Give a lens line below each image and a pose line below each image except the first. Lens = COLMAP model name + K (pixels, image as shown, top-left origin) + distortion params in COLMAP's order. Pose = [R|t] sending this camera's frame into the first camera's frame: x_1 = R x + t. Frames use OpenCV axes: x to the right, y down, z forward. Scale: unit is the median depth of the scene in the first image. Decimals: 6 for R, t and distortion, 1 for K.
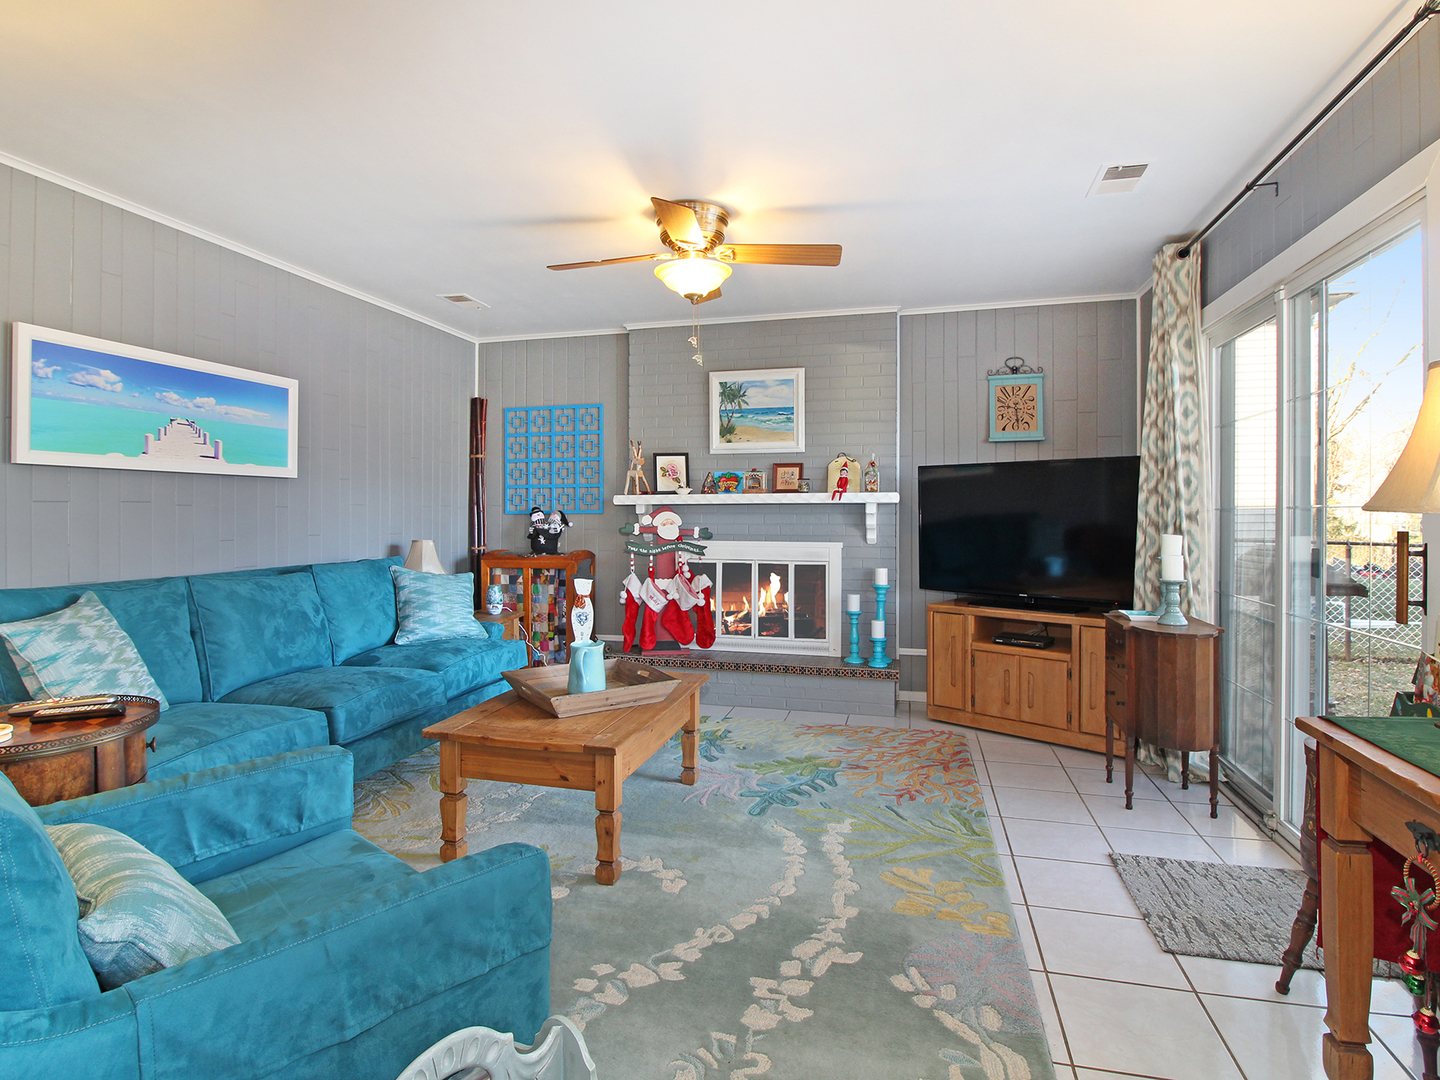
lens RADIAL K [[757.8, 0, 716.2], [0, 757.8, 532.5], [0, 0, 1]] dist [-0.003819, -0.006139]
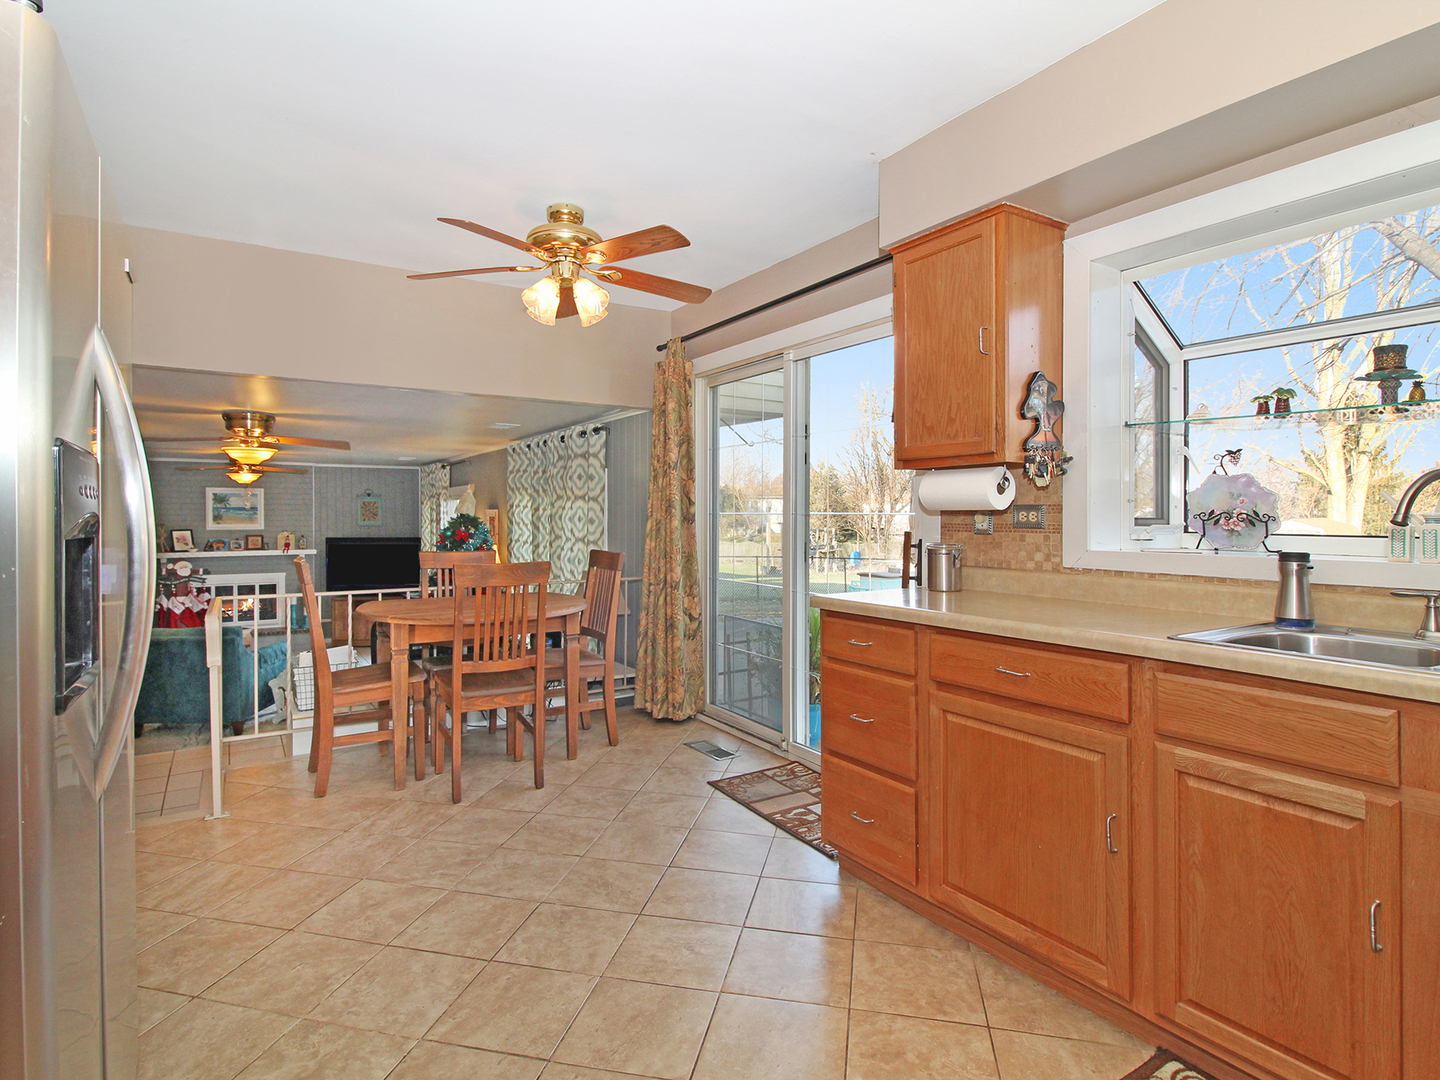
lens RADIAL K [[757.8, 0, 741.6], [0, 757.8, 519.2], [0, 0, 1]] dist [-0.003819, -0.006139]
pose [[0.661383, -0.004552, 0.750035, -0.562659], [0.006330, 0.999980, 0.000488, -0.126430], [-0.750022, 0.004425, 0.661398, -1.324156]]
